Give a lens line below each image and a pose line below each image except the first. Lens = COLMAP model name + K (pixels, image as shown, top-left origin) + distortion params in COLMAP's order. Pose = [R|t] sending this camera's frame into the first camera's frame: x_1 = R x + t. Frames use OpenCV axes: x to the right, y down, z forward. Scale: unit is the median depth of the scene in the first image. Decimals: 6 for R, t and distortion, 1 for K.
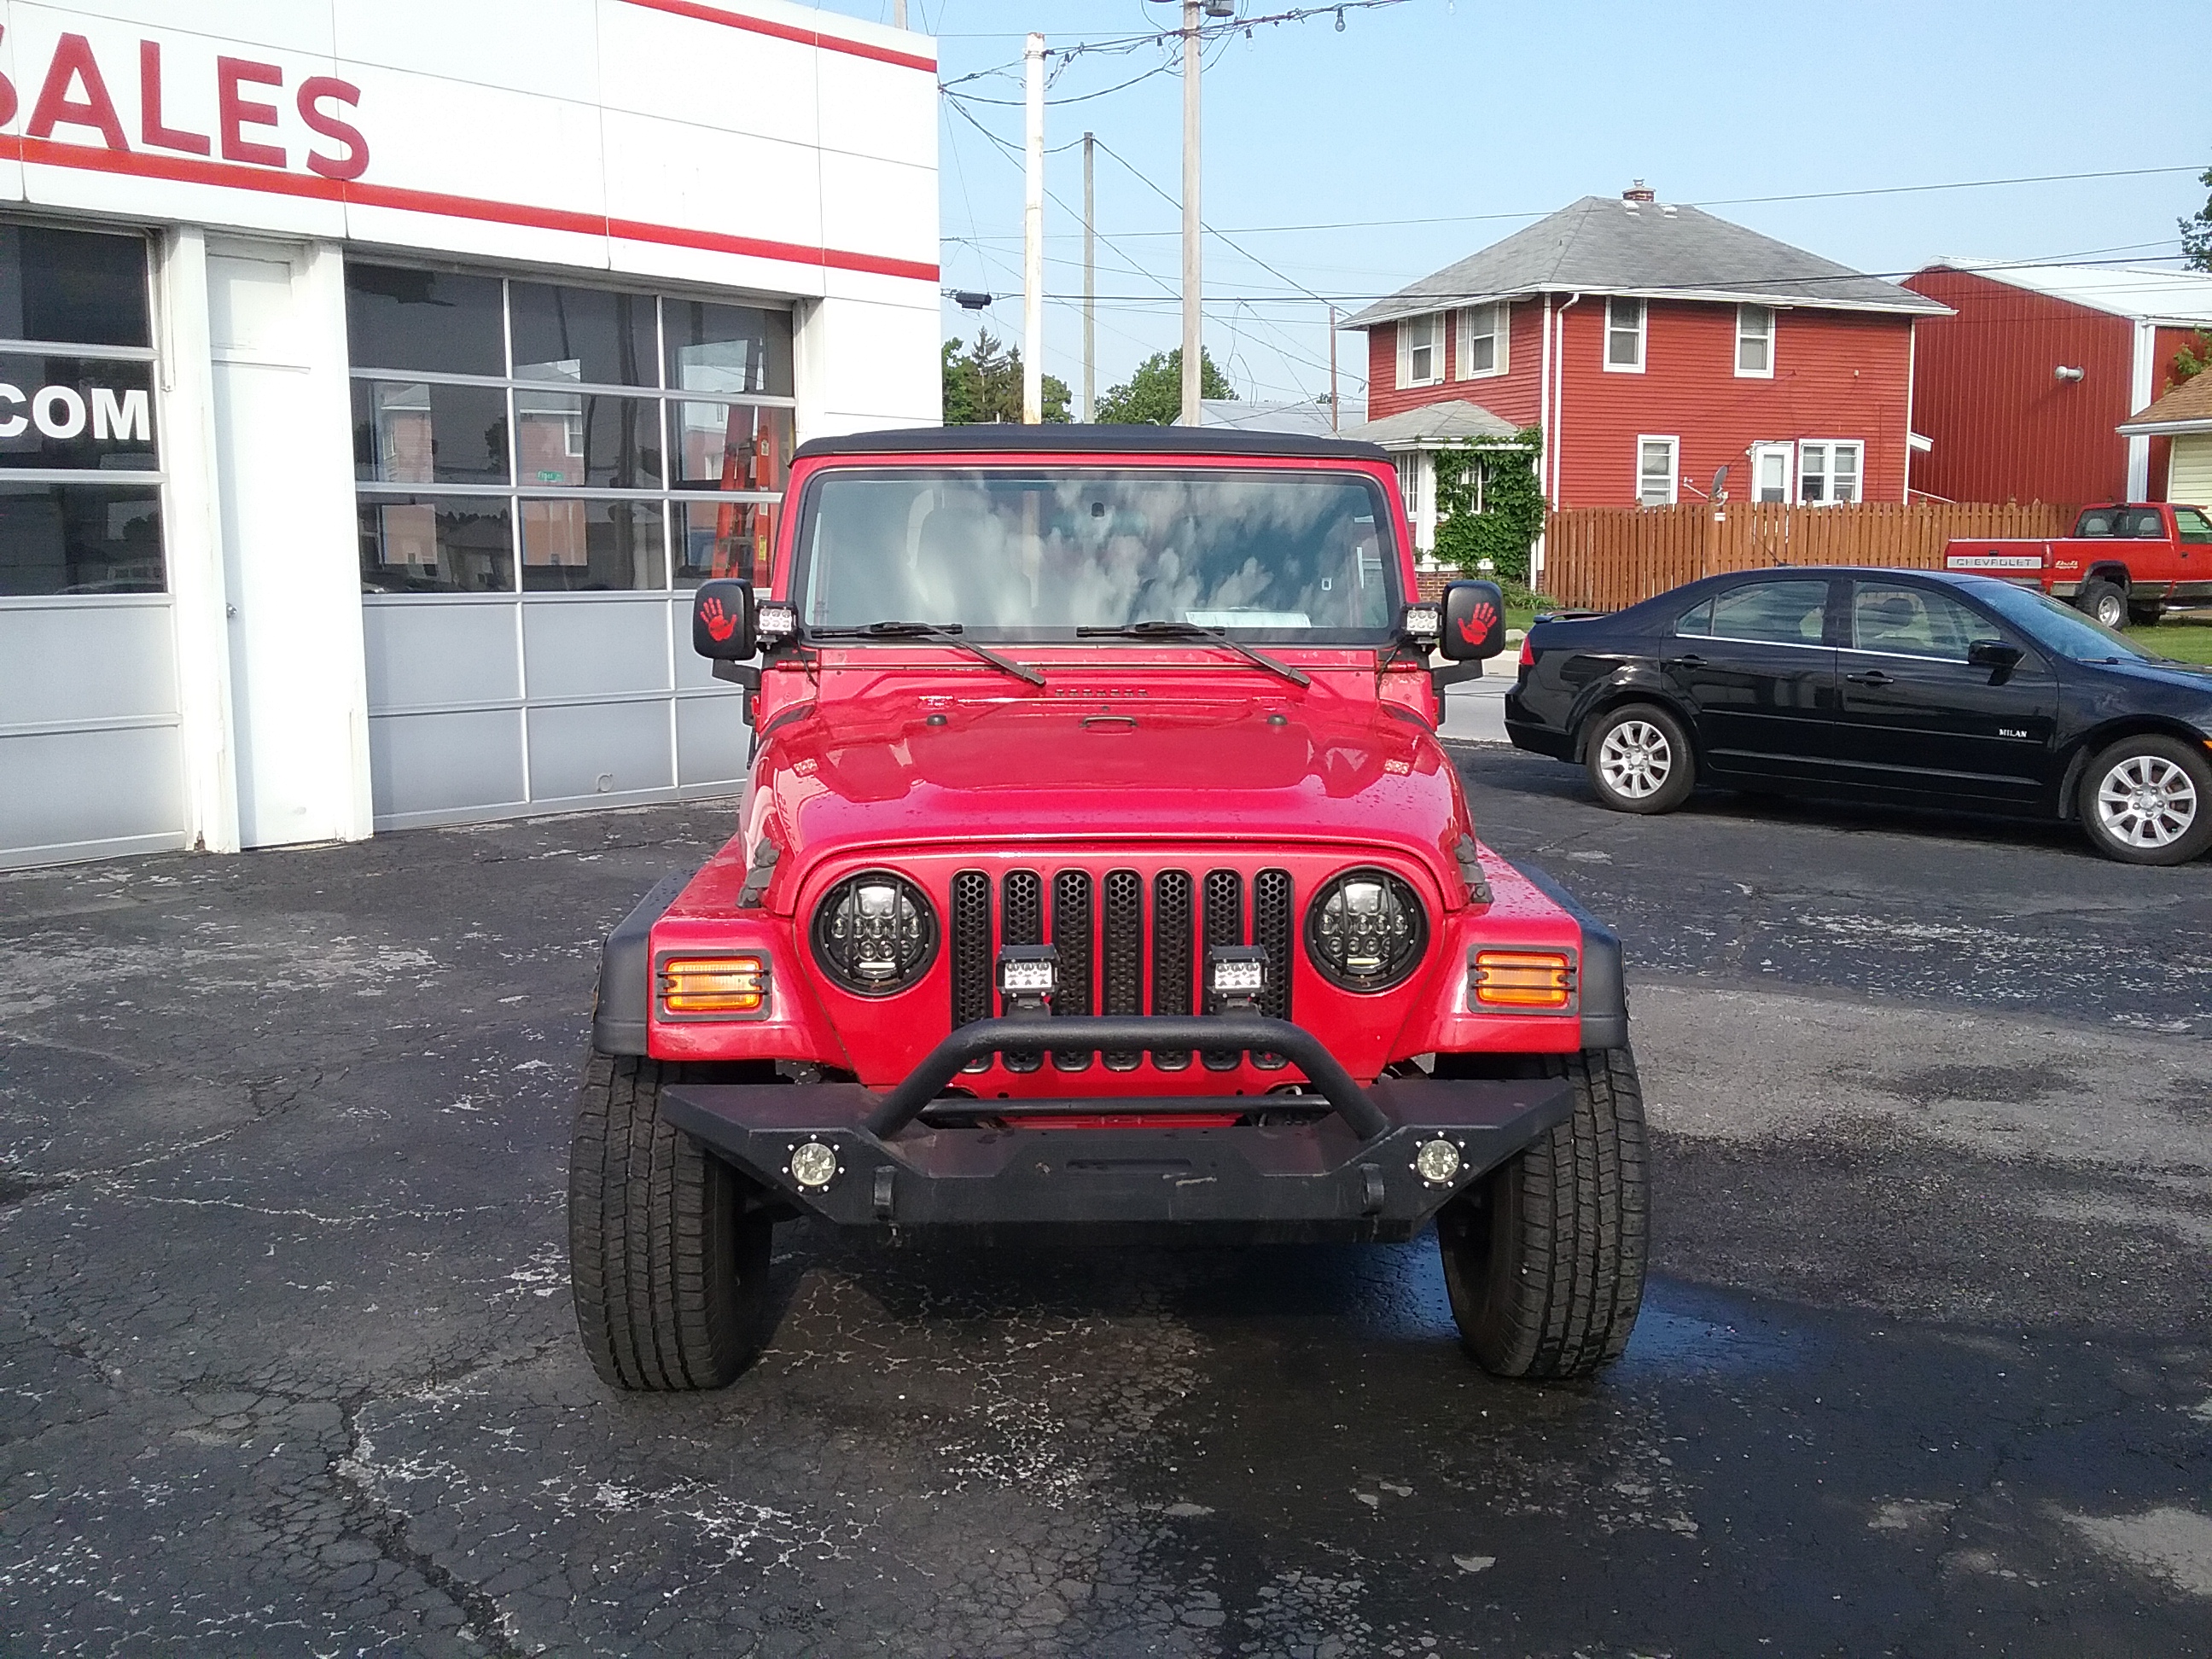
lens RADIAL K [[2020.8, 0, 1180.0], [0, 2020.8, 820.7], [0, 0, 1]] dist [0.052702, -0.101964]
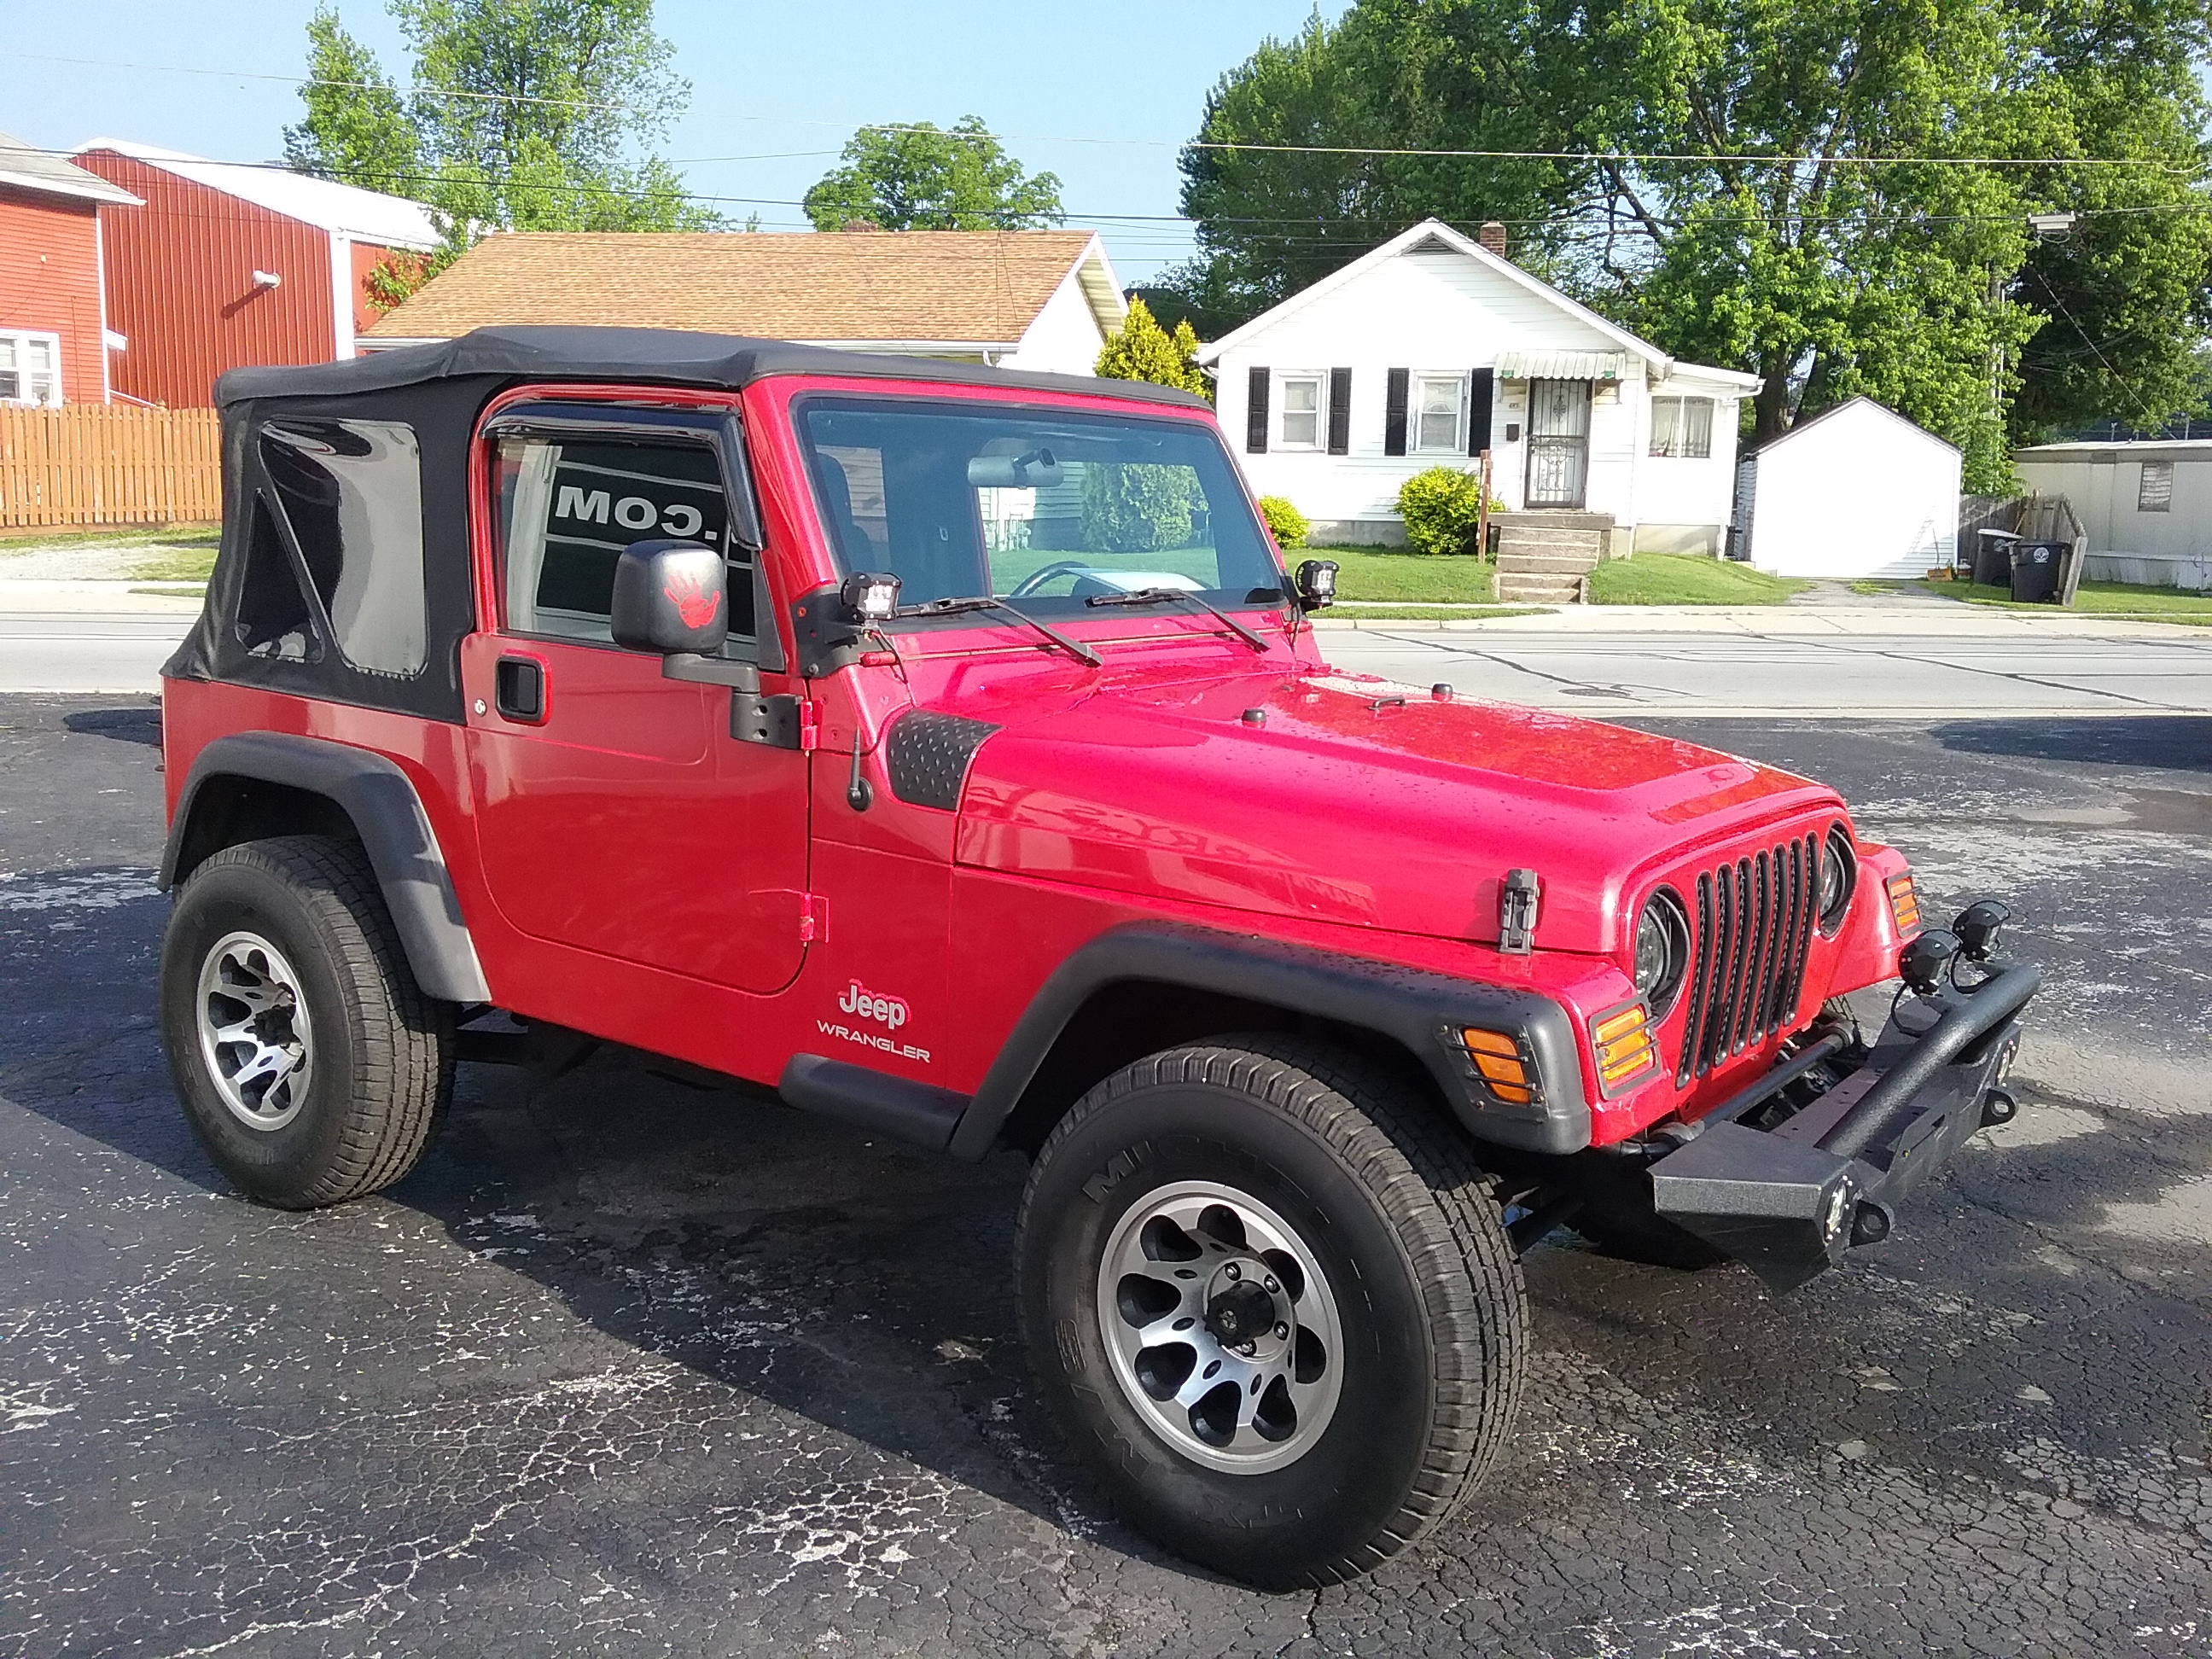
lens RADIAL K [[2020.8, 0, 1180.0], [0, 2020.8, 820.7], [0, 0, 1]] dist [0.052702, -0.101964]
pose [[0.631281, -0.113319, 0.767231, -0.328173], [0.078933, 0.993519, 0.081795, -0.031491], [-0.771527, 0.008924, 0.636134, 0.200792]]
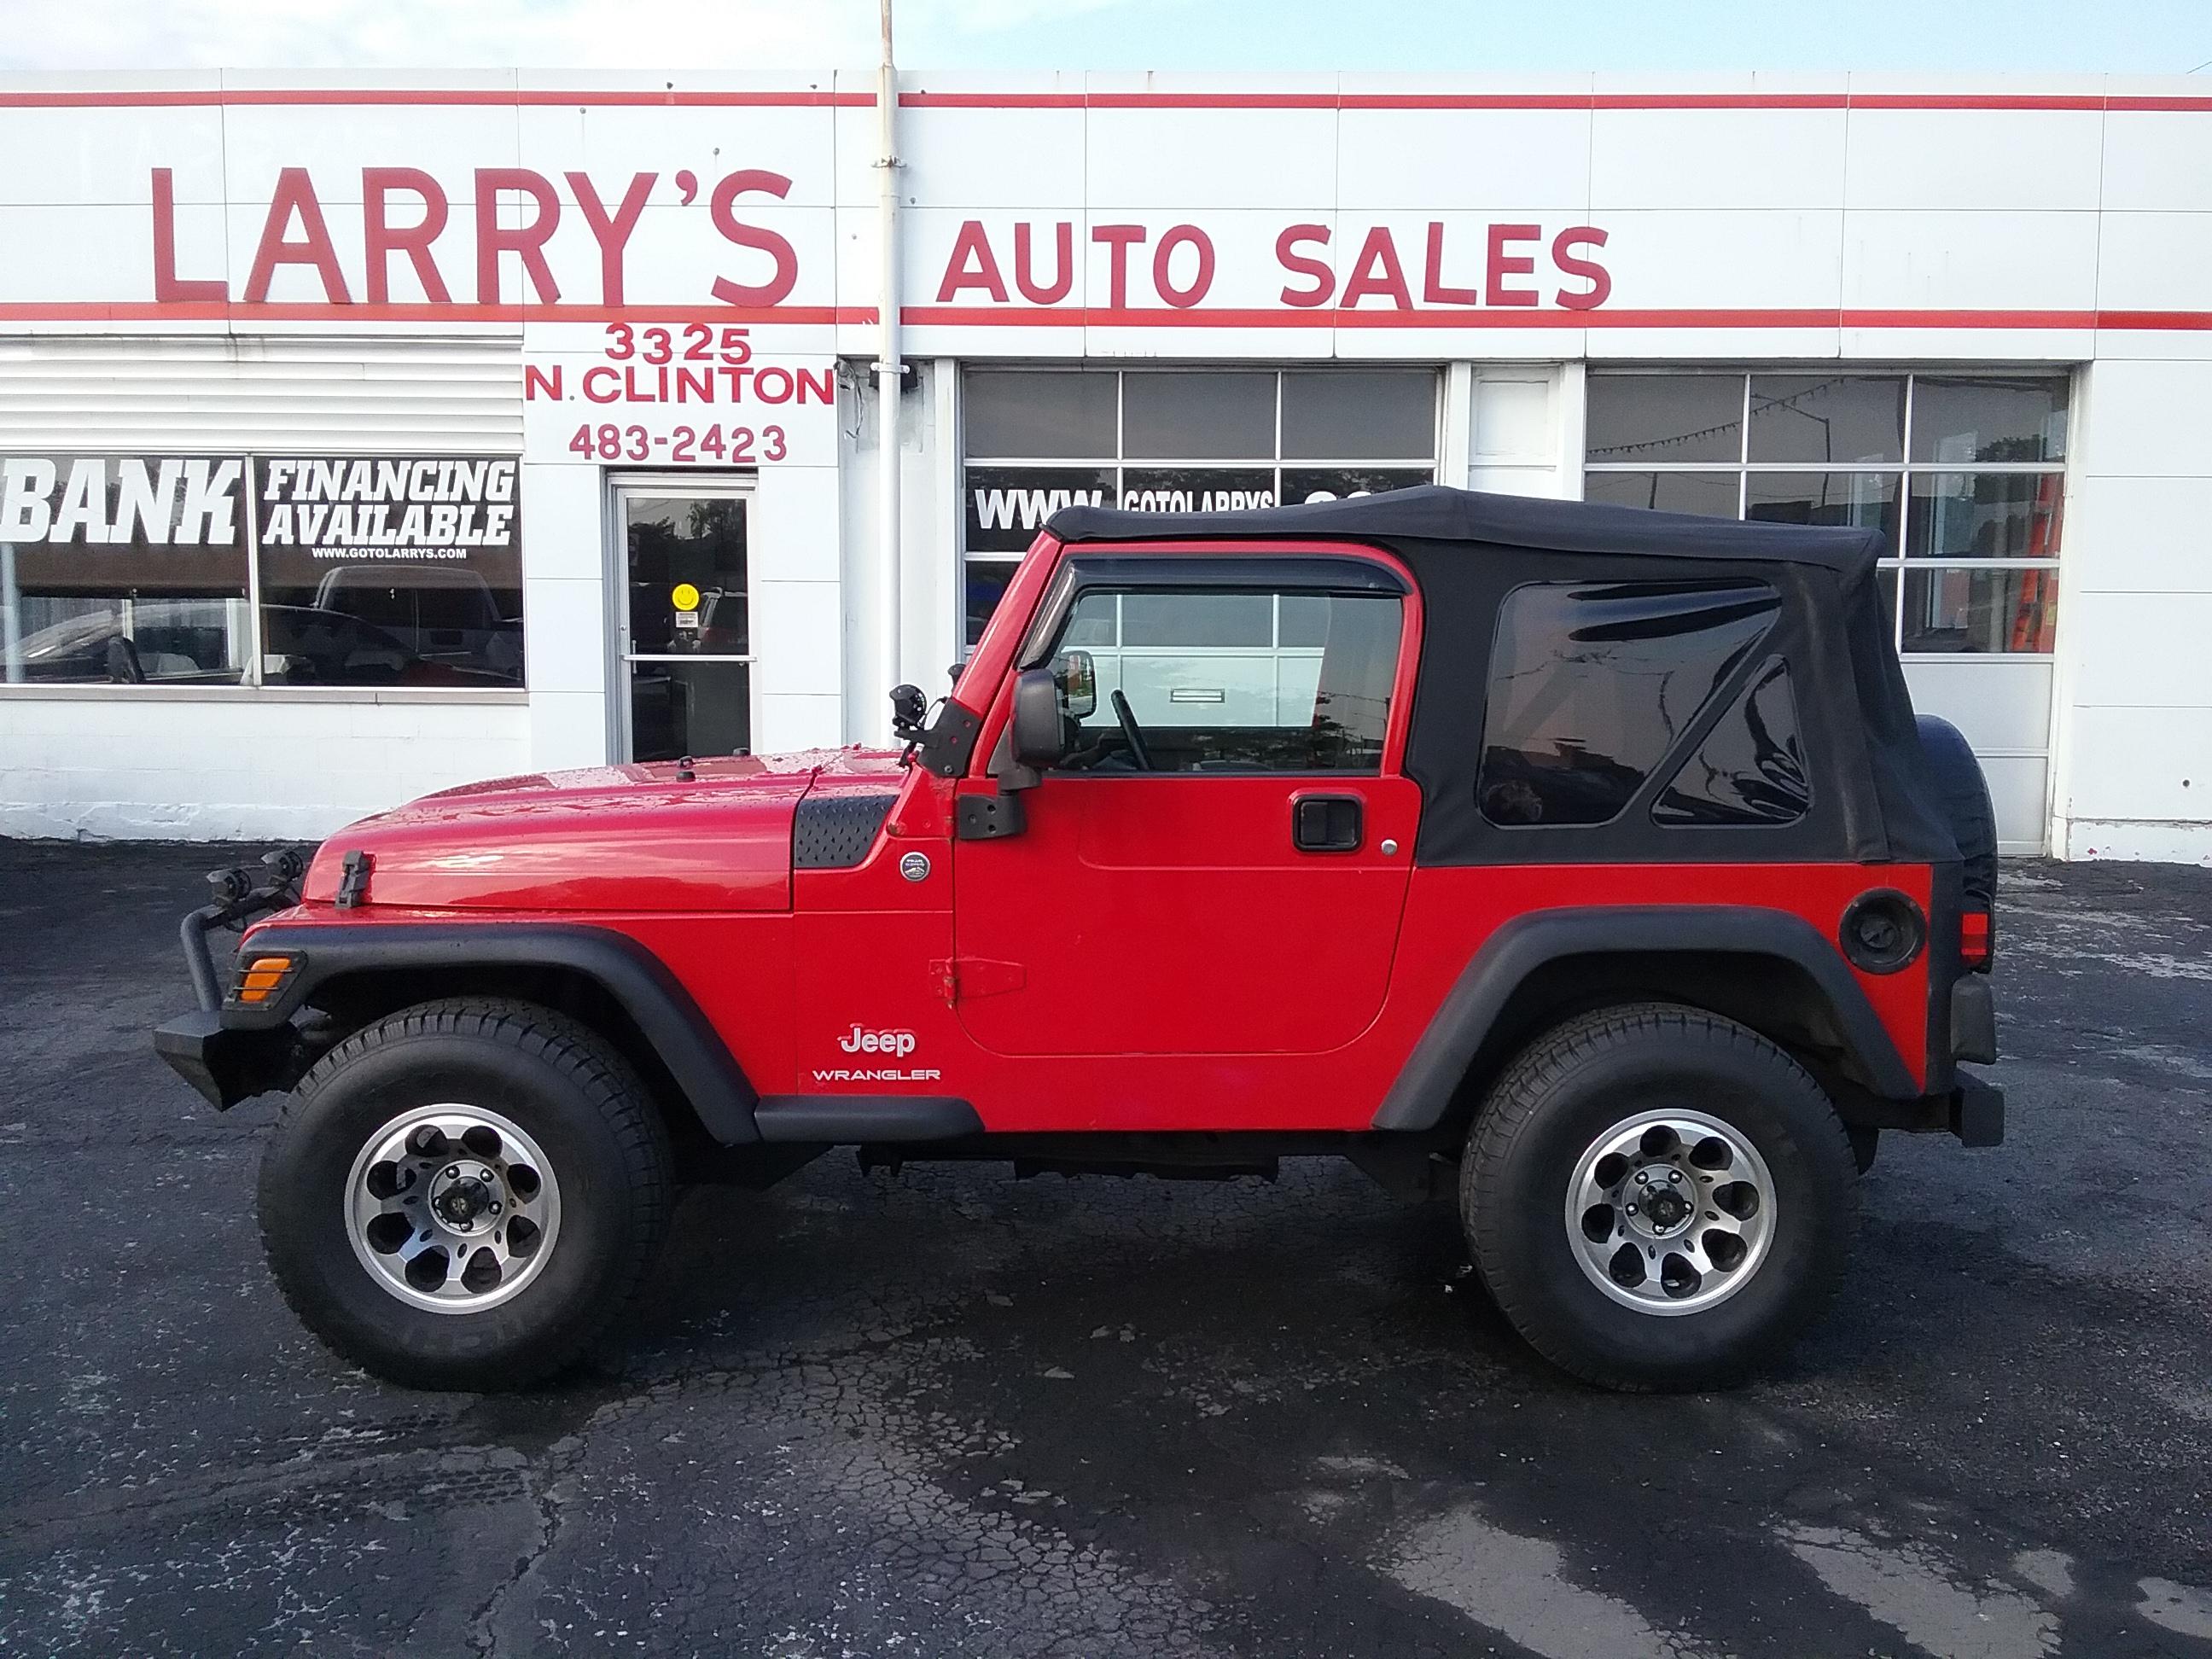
lens RADIAL K [[2020.8, 0, 1180.0], [0, 2020.8, 820.7], [0, 0, 1]] dist [0.052702, -0.101964]
pose [[0.656099, 0.084182, -0.749965, 0.378138], [-0.104426, 0.994326, 0.020256, -0.012642], [0.747415, 0.065026, 0.661167, 0.044041]]
